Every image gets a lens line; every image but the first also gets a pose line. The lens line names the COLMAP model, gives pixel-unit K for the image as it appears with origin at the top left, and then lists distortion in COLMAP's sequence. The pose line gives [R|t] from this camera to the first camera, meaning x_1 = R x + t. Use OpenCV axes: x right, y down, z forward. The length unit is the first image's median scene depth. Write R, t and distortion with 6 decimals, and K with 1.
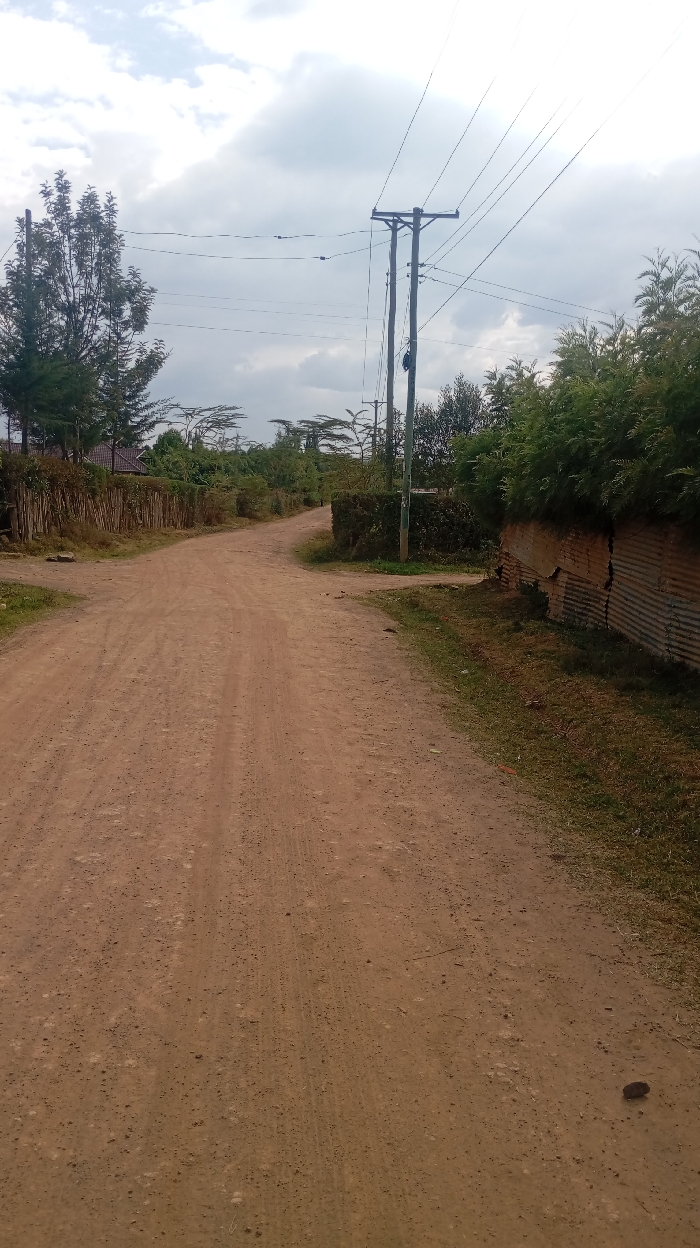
lens RADIAL K [[1107.0, 0, 319.9], [0, 1107.0, 620.2], [0, 0, 1]] dist [0.086532, -0.001590]
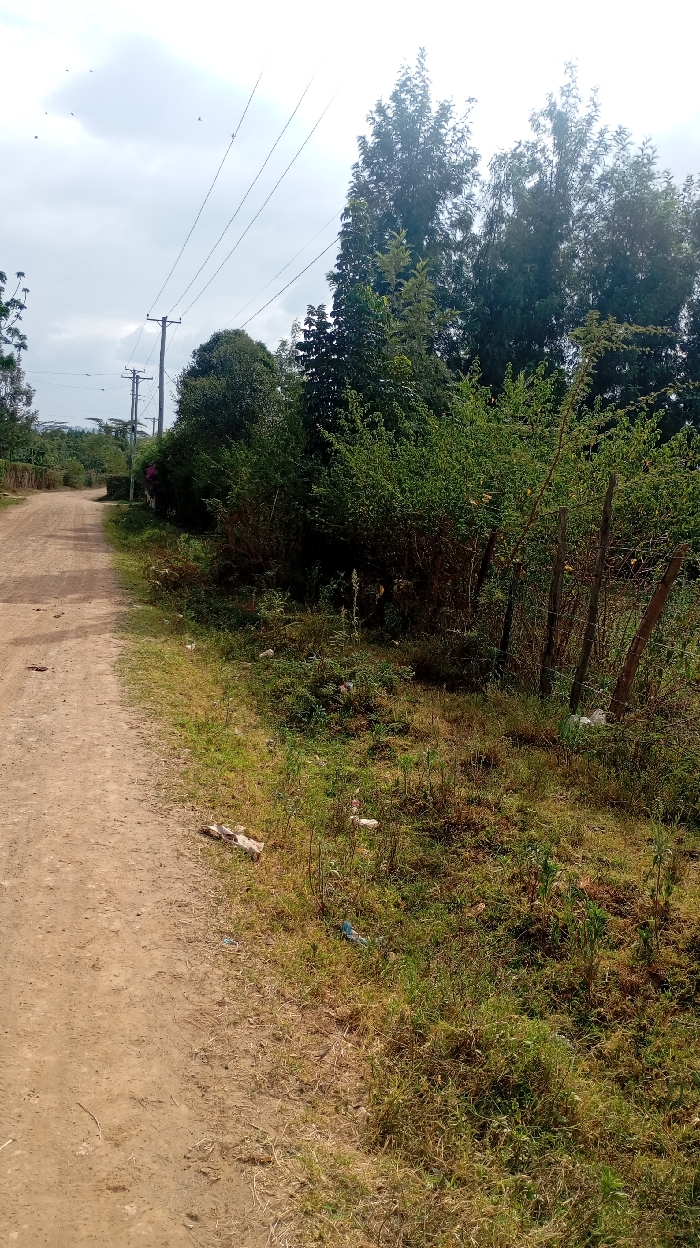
lens RADIAL K [[1062.0, 0, 354.8], [0, 1062.0, 608.3], [0, 0, 1]] dist [0.008593, 0.011305]
pose [[0.979311, 0.017626, 0.201594, 0.080516], [-0.019376, 0.999790, 0.006711, 0.161605], [-0.201433, -0.010478, 0.979446, -1.493015]]
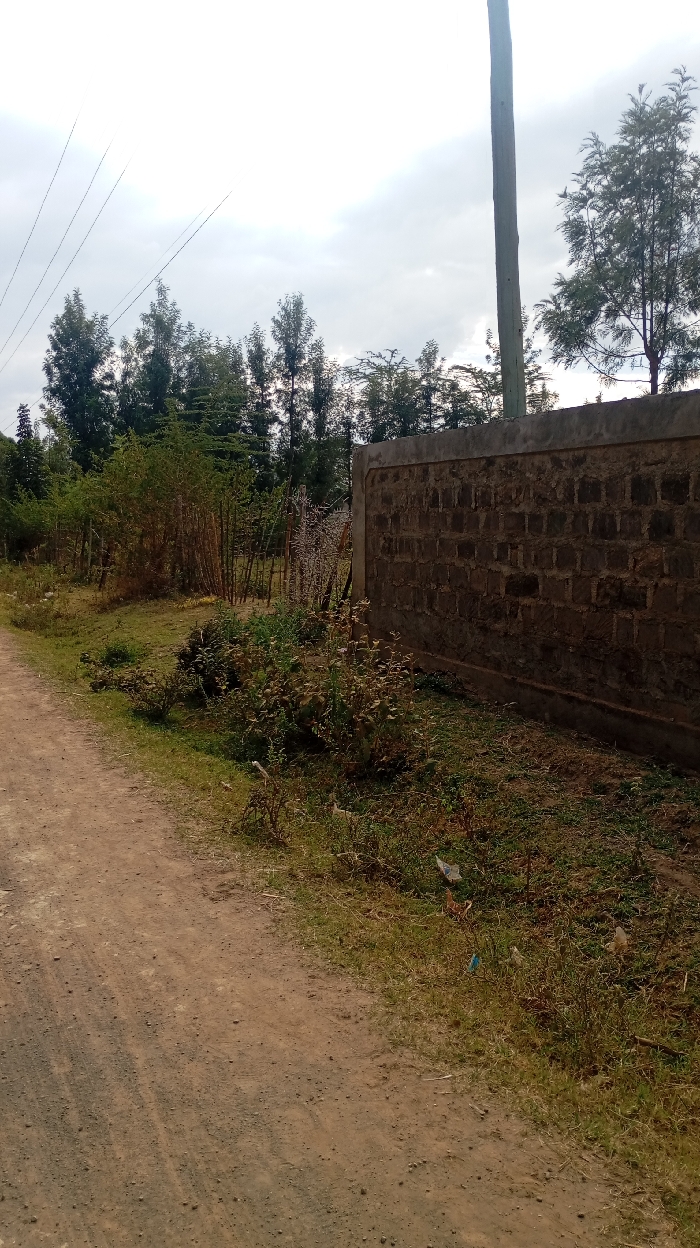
lens RADIAL K [[1069.2, 0, 322.9], [0, 1069.2, 624.9], [0, 0, 1]] dist [-0.001200, -0.000748]
pose [[0.943868, -0.054126, 0.325859, 0.089104], [0.058361, 0.998290, -0.003228, 0.256130], [-0.325127, 0.022065, 0.945413, -2.294633]]
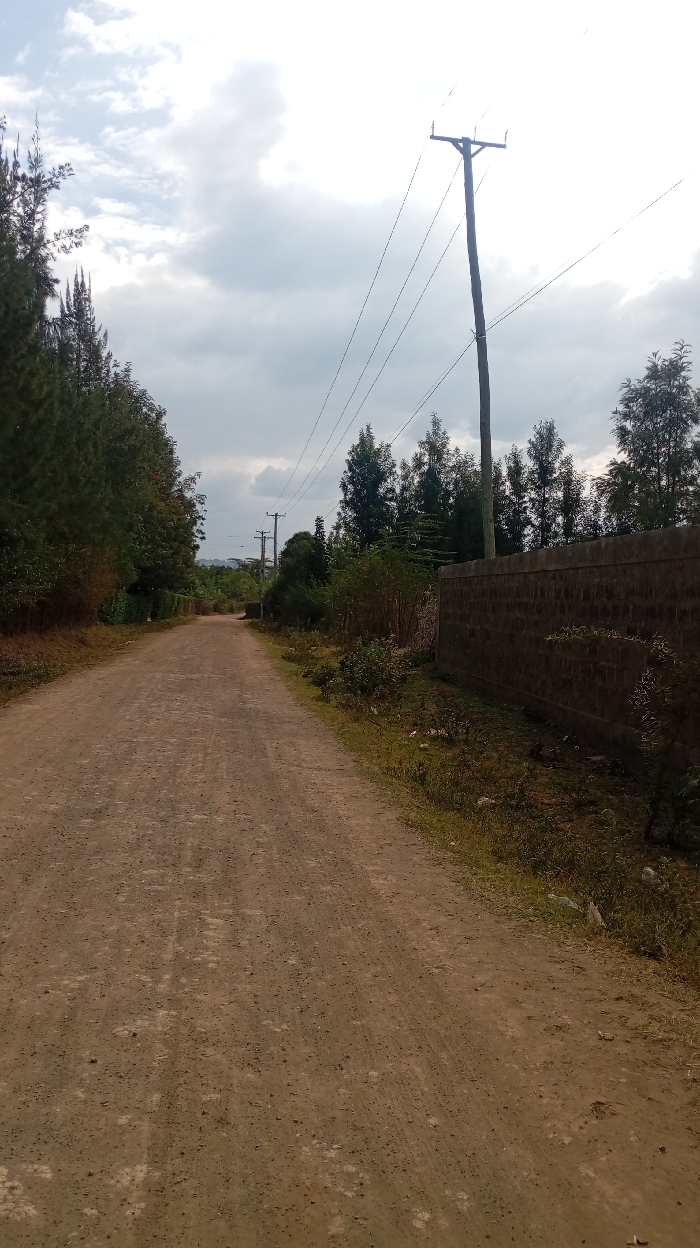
lens RADIAL K [[1065.1, 0, 353.6], [0, 1065.1, 589.0], [0, 0, 1]] dist [0.152149, -0.004139]
pose [[0.997188, 0.004413, 0.074809, 0.107015], [0.004969, 0.992174, -0.124761, 0.299319], [-0.074774, 0.124782, 0.989363, -2.663892]]
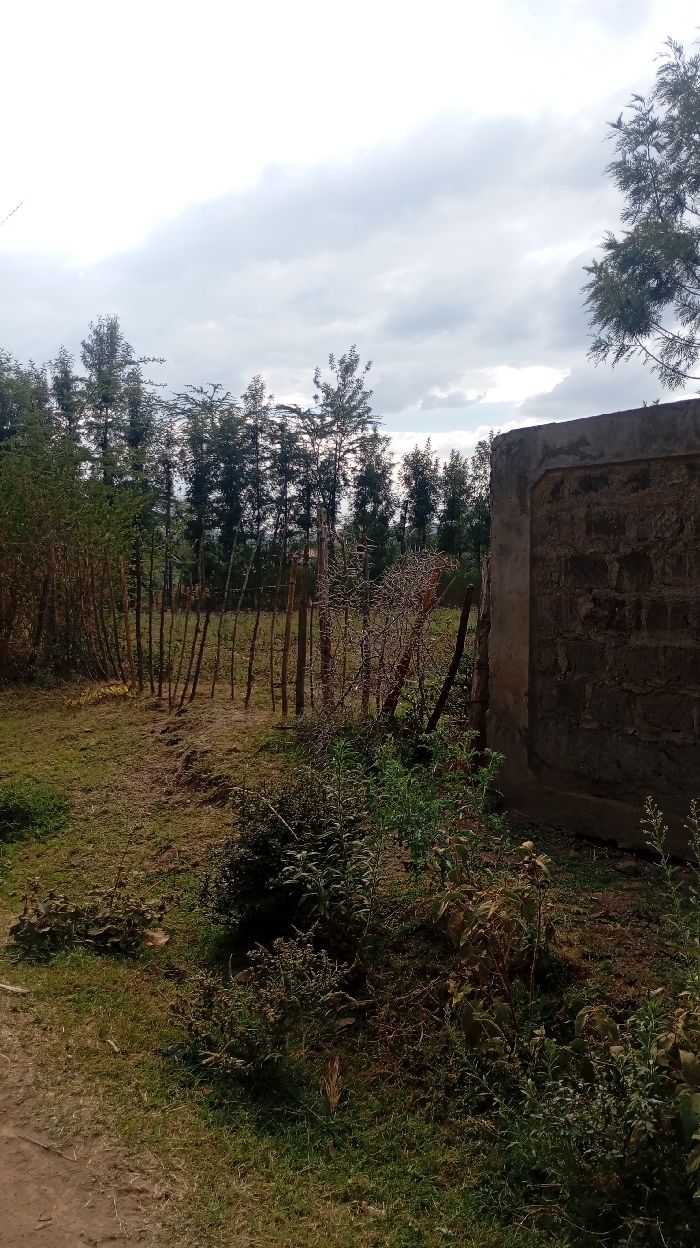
lens RADIAL K [[1062.0, 0, 354.8], [0, 1062.0, 608.3], [0, 0, 1]] dist [0.008593, 0.011305]
pose [[0.840447, -0.037525, 0.540593, 0.091223], [0.075759, 0.995939, -0.048648, 0.234843], [-0.536572, 0.081841, 0.839876, -2.099623]]
